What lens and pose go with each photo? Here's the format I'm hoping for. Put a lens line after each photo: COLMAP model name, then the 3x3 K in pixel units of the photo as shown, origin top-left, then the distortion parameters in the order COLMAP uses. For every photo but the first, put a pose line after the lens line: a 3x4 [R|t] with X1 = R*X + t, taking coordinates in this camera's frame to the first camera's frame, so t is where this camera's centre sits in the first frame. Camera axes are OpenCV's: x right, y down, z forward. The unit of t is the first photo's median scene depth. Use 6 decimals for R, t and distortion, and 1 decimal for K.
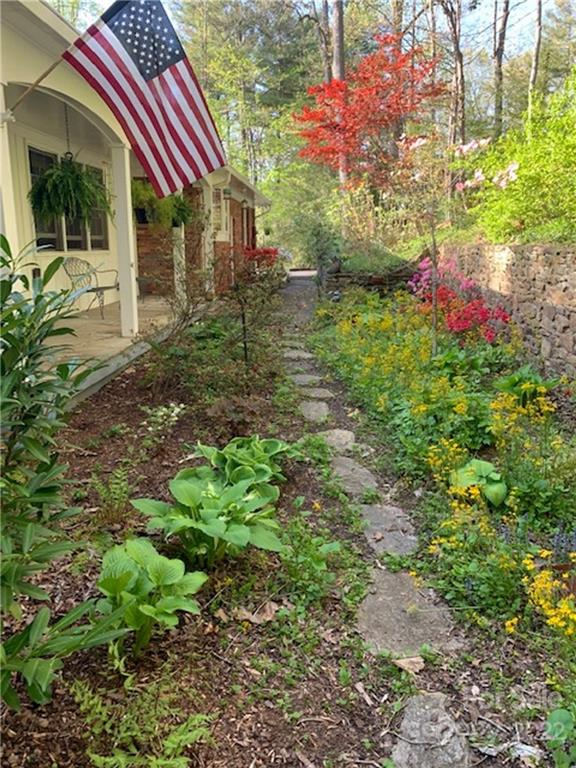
lens RADIAL K [[581.3, 0, 285.8], [0, 581.3, 383.8], [0, 0, 1]] dist [0.026105, -0.002676]
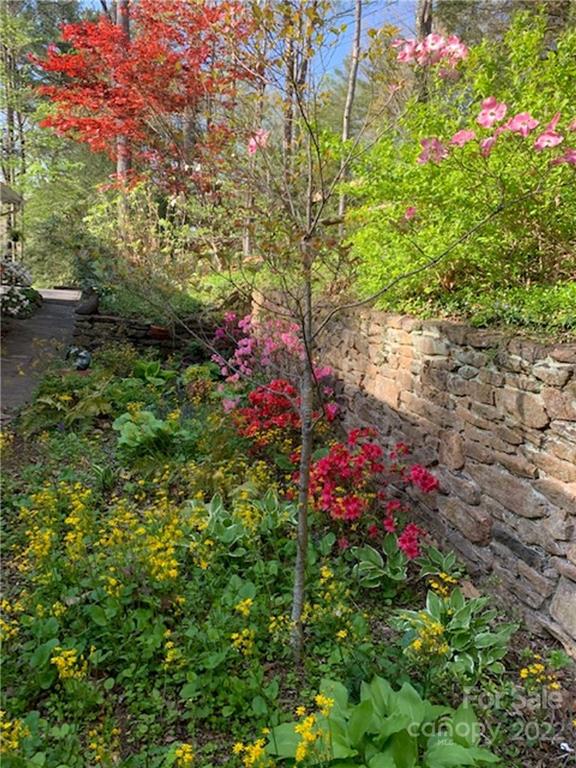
lens RADIAL K [[581.3, 0, 288.2], [0, 581.3, 386.2], [0, 0, 1]] dist [0.026105, -0.002676]
pose [[0.930918, 0.045022, 0.362442, 0.059997], [-0.031877, 0.998602, -0.042170, -0.093879], [-0.363834, 0.027703, 0.931052, 0.349082]]
